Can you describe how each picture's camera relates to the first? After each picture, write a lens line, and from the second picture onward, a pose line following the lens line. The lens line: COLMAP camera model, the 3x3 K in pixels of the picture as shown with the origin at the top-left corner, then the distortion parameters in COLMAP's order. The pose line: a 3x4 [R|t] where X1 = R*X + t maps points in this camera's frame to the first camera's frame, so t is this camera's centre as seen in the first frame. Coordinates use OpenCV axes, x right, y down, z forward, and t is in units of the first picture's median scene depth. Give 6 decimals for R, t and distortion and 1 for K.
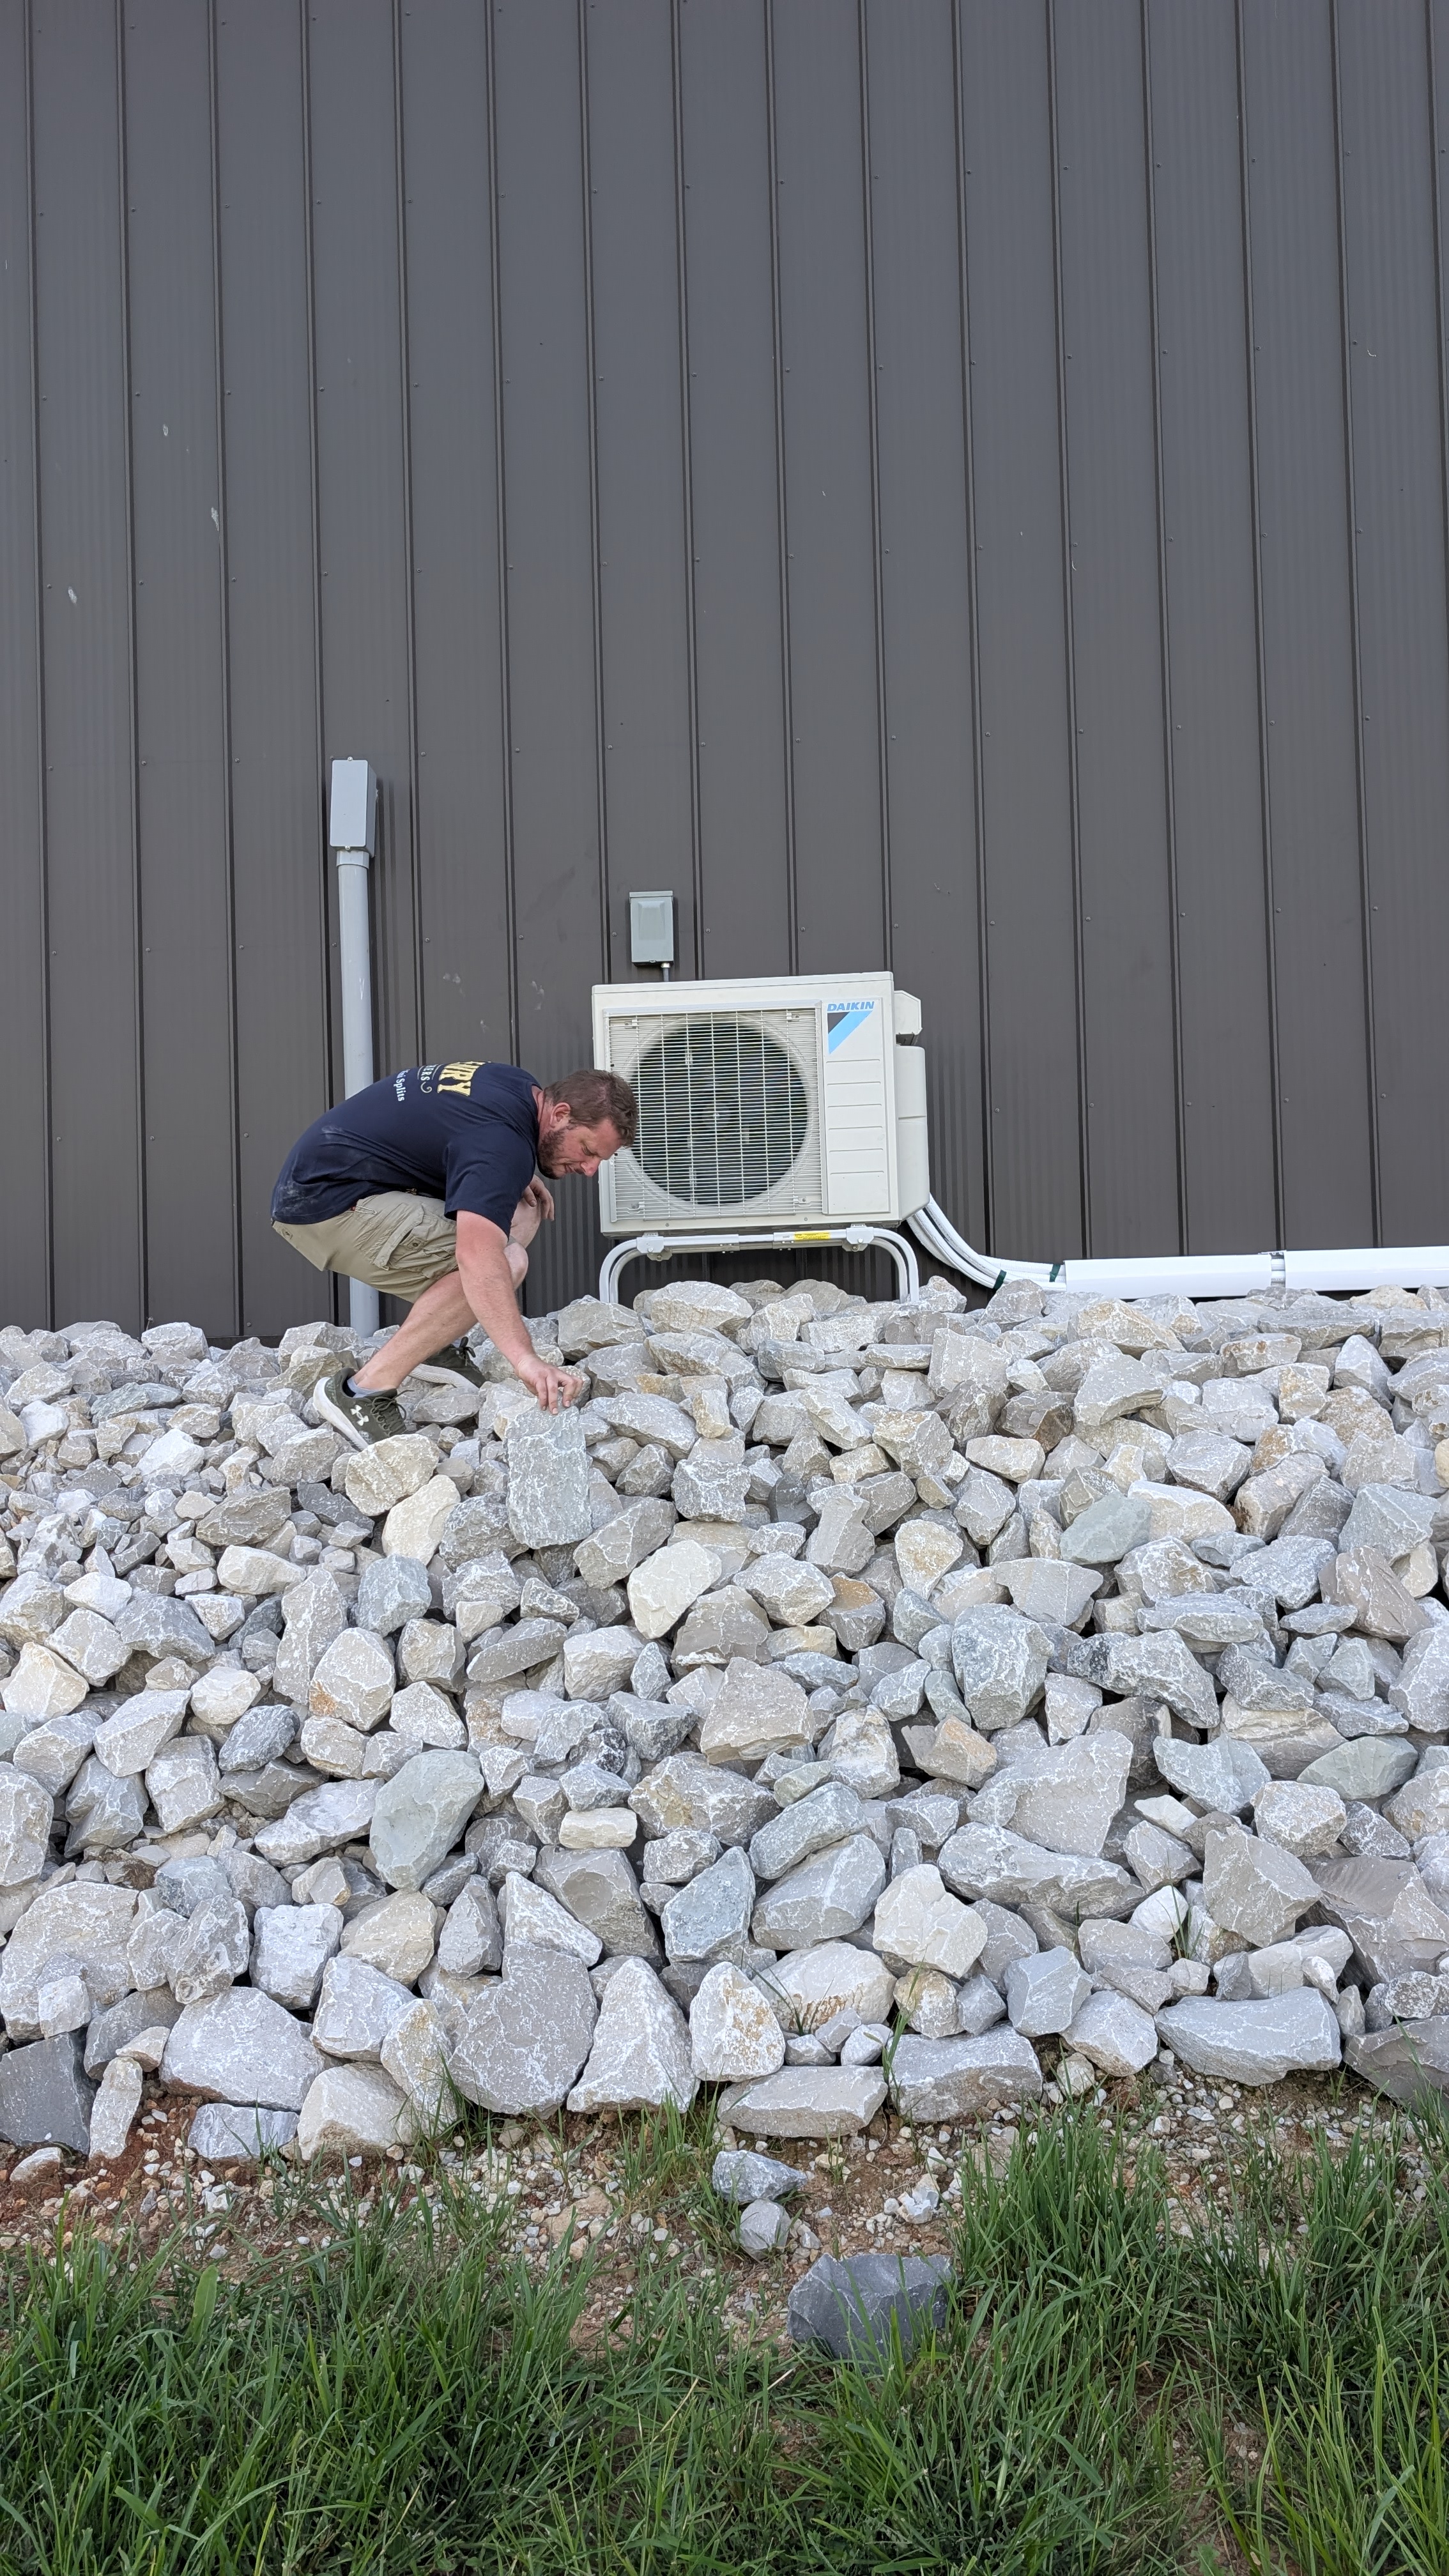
lens RADIAL K [[1851.8, 0, 728.3], [0, 1851.8, 1312.8], [0, 0, 1]] dist [0.026842, -0.030555]
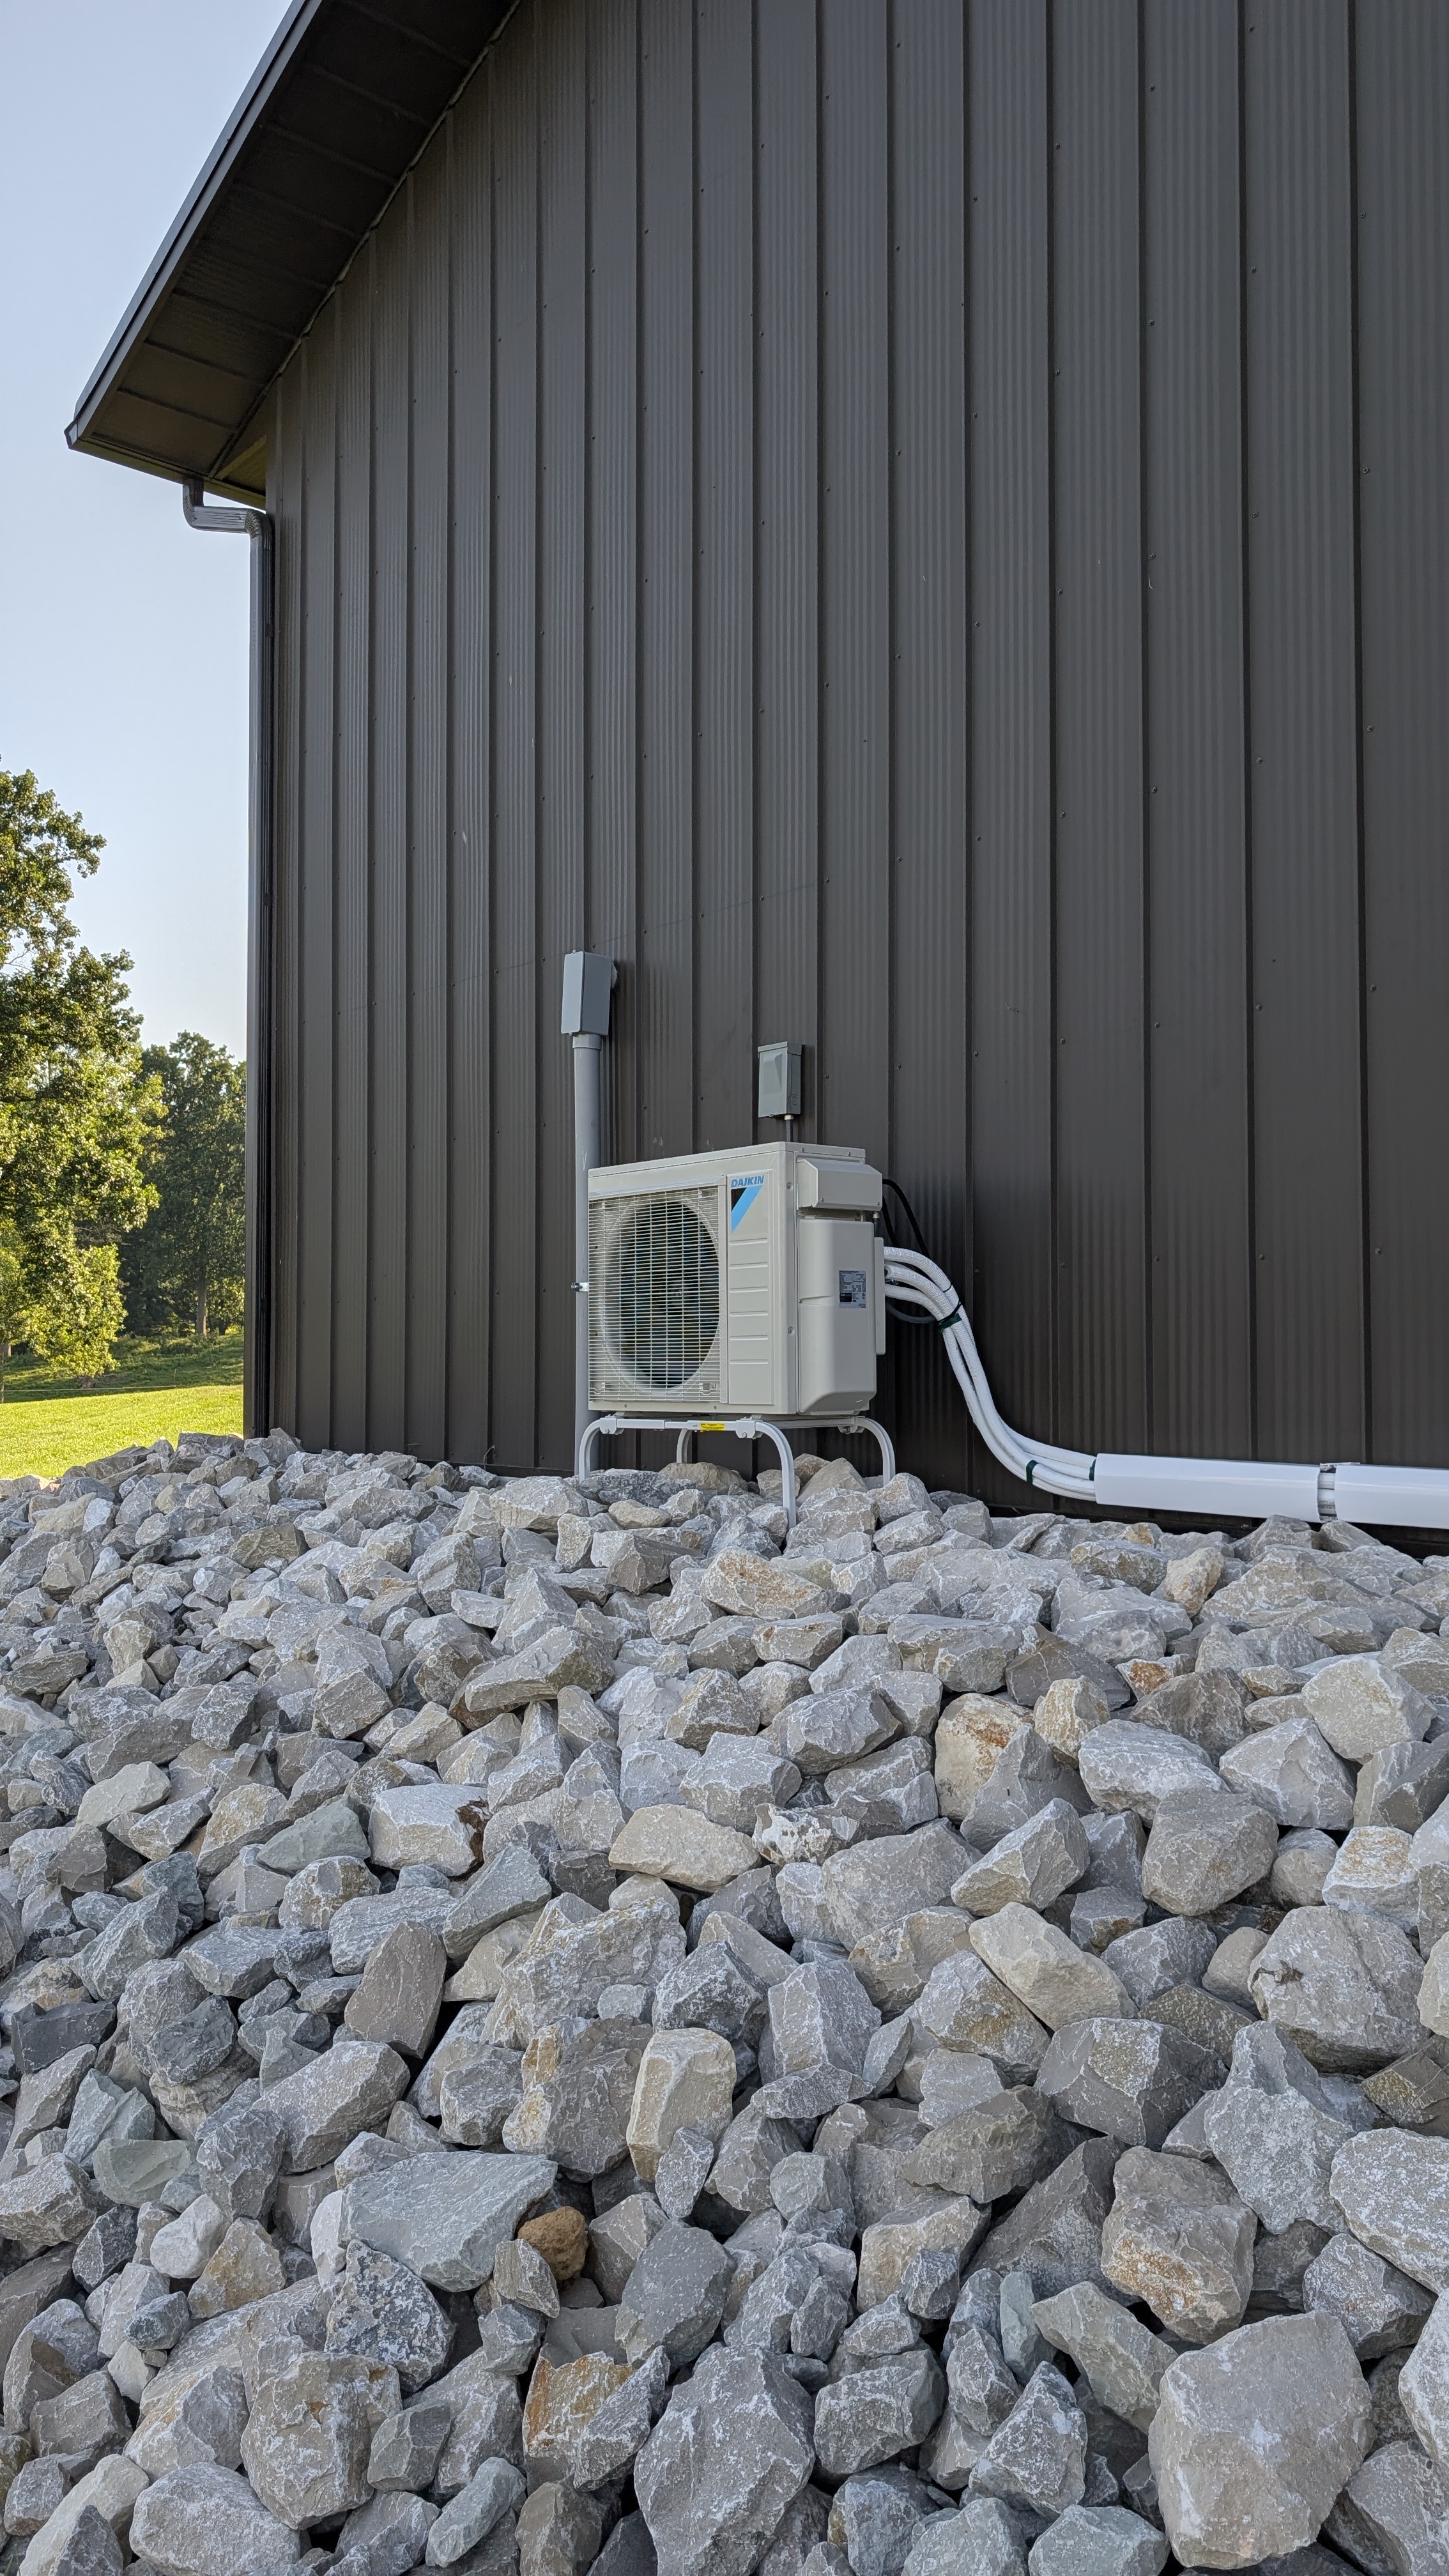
lens RADIAL K [[1851.8, 0, 719.8], [0, 1851.8, 1297.2], [0, 0, 1]] dist [0.026842, -0.030555]
pose [[0.668791, 0.004351, -0.743438, 1.117026], [0.003894, 0.999949, 0.009356, -0.173973], [0.743441, -0.009152, 0.668739, 0.554734]]
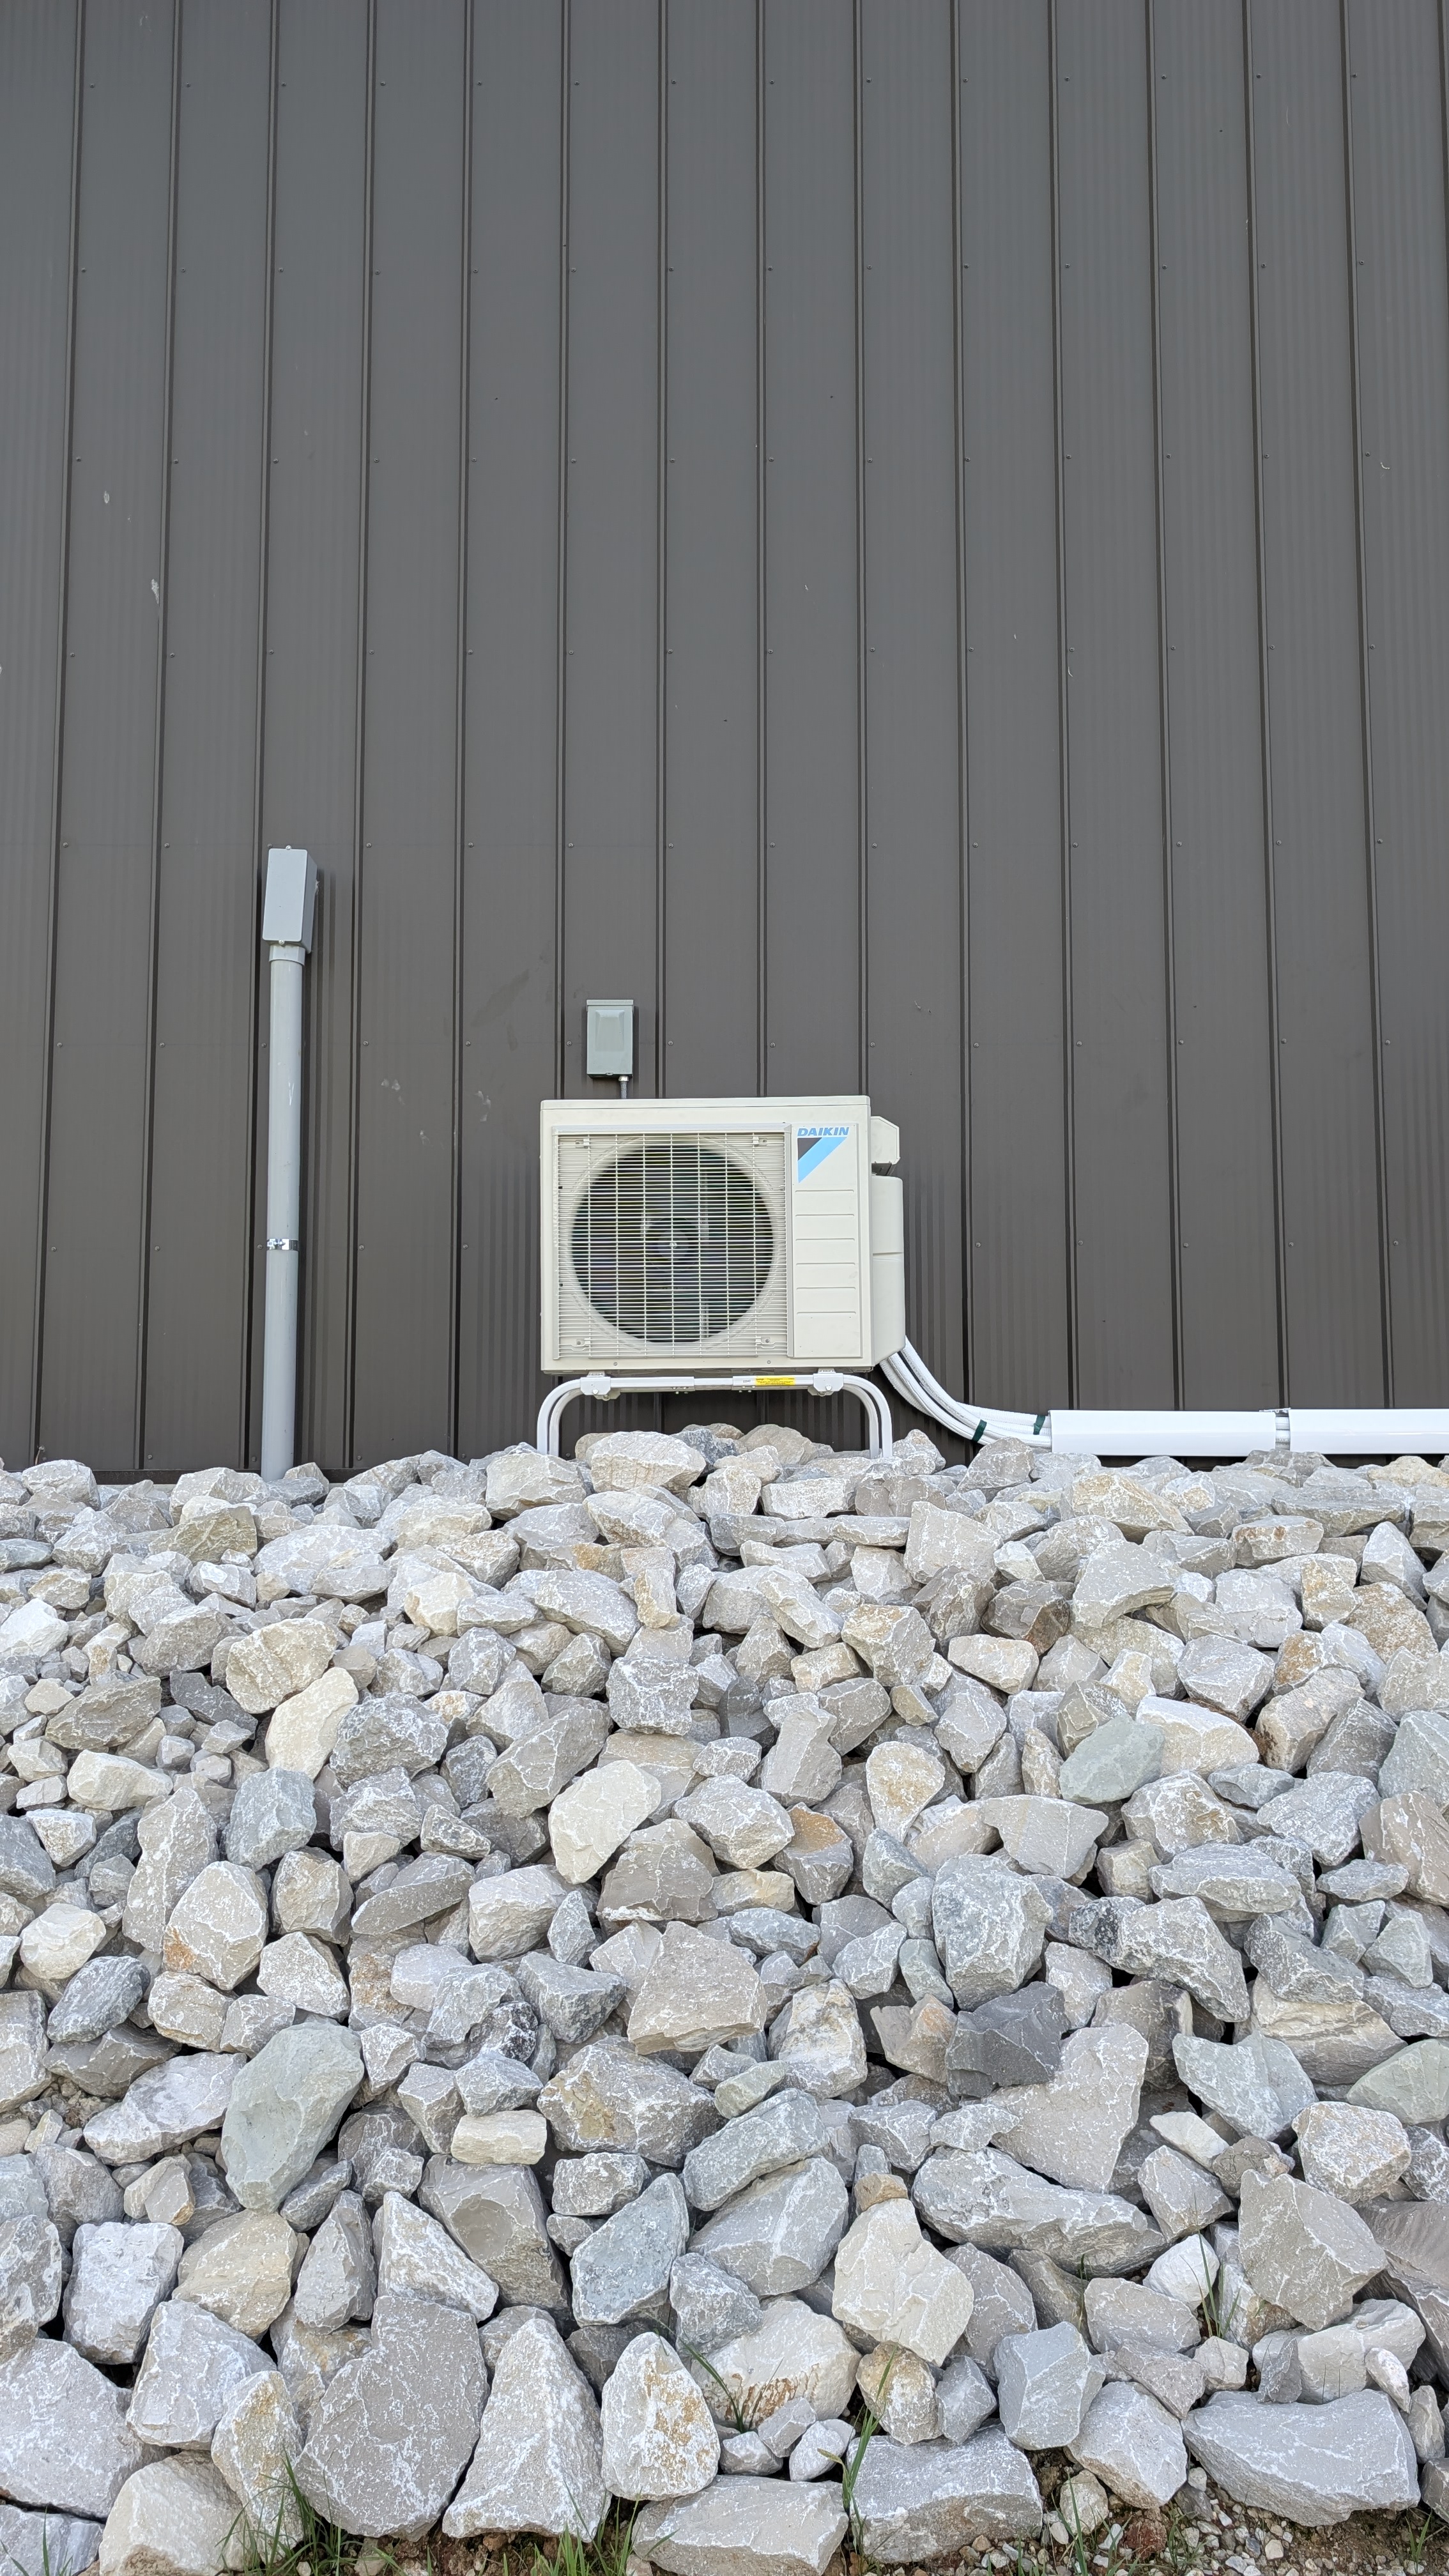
lens RADIAL K [[1851.8, 0, 723.8], [0, 1851.8, 1288.3], [0, 0, 1]] dist [0.026842, -0.030555]
pose [[0.999402, 0.028531, 0.019526, 0.002056], [-0.027240, 0.997612, -0.063474, -0.044025], [-0.021290, 0.062904, 0.997792, 0.144730]]
